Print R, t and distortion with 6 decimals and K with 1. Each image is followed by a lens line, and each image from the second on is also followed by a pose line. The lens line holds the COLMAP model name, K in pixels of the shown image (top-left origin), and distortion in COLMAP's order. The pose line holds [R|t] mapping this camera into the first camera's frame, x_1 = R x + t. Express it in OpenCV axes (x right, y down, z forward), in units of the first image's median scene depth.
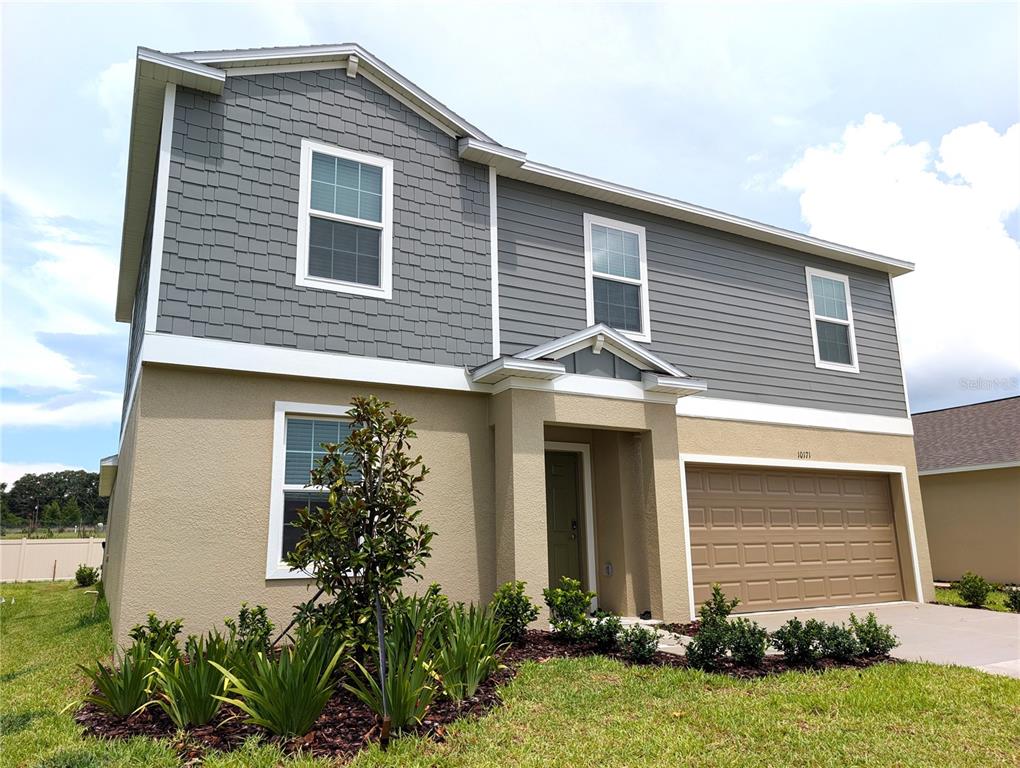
lens RADIAL K [[731.2, 0, 503.2], [0, 731.2, 389.2], [0, 0, 1]] dist [0.003916, -0.009801]
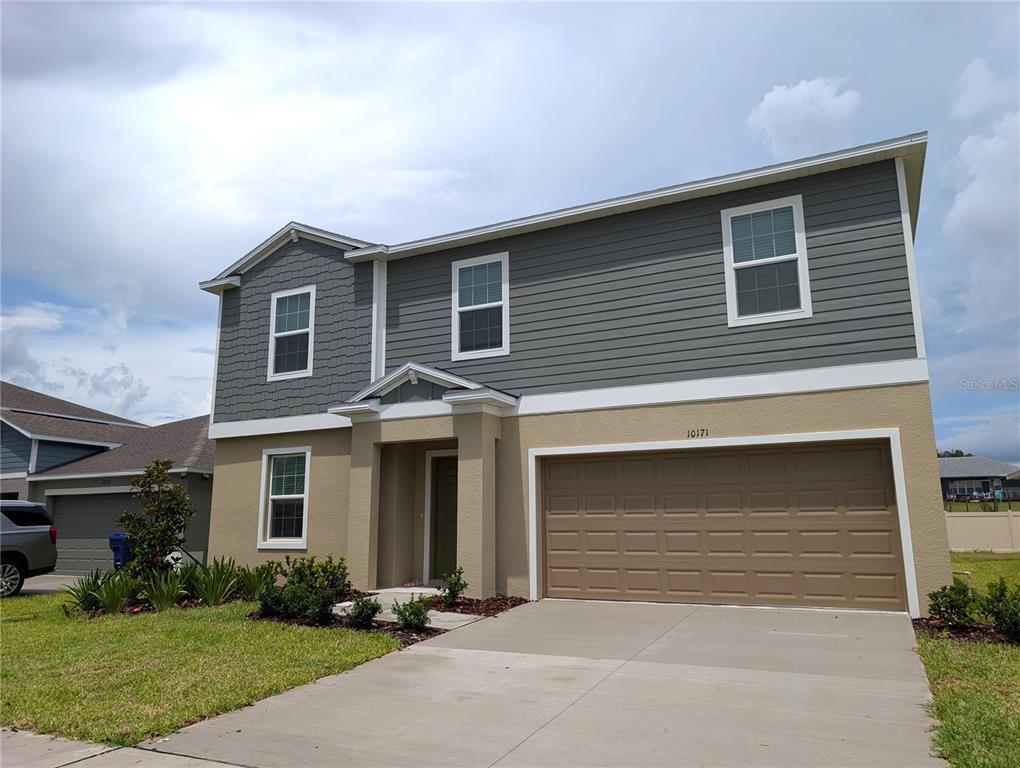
lens RADIAL K [[731.2, 0, 510.2], [0, 731.2, 378.8], [0, 0, 1]] dist [0.003916, -0.009801]
pose [[0.580471, -0.152532, -0.799867, 1.306016], [0.170017, 0.983352, -0.064139, 0.055793], [0.796334, -0.098761, 0.596740, 0.377118]]
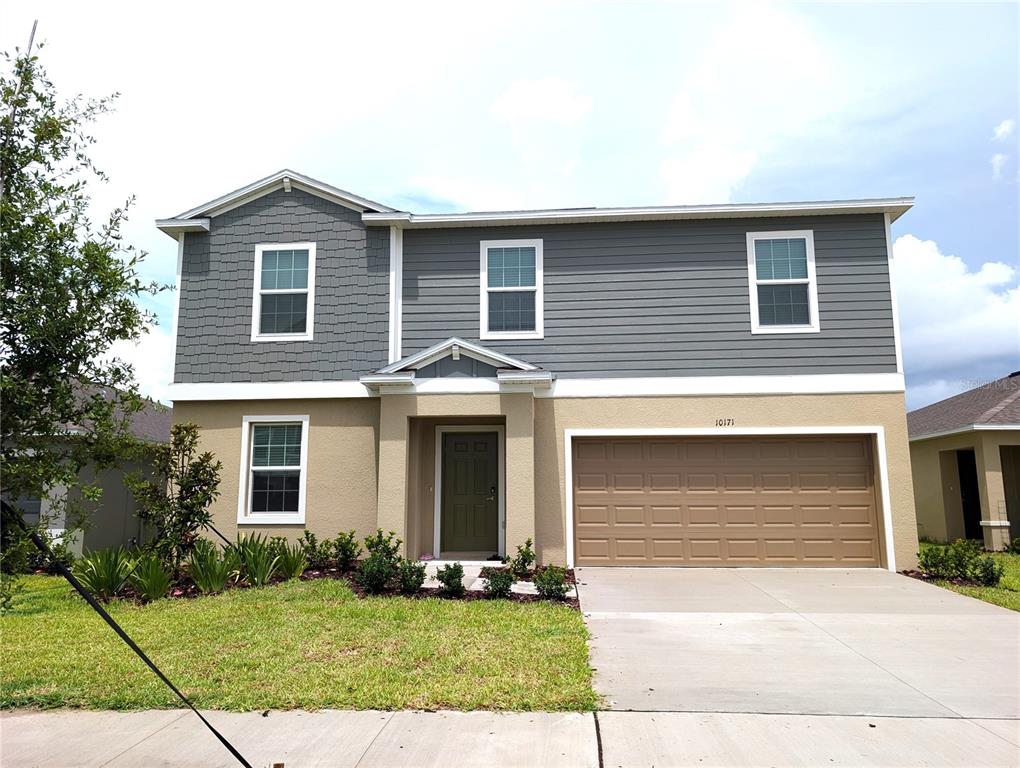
lens RADIAL K [[731.2, 0, 507.4], [0, 731.2, 385.1], [0, 0, 1]] dist [0.003916, -0.009801]
pose [[0.842609, -0.073216, -0.533526, 0.924139], [0.103802, 0.994218, 0.027499, -0.030929], [0.528427, -0.078552, 0.845337, -0.052178]]
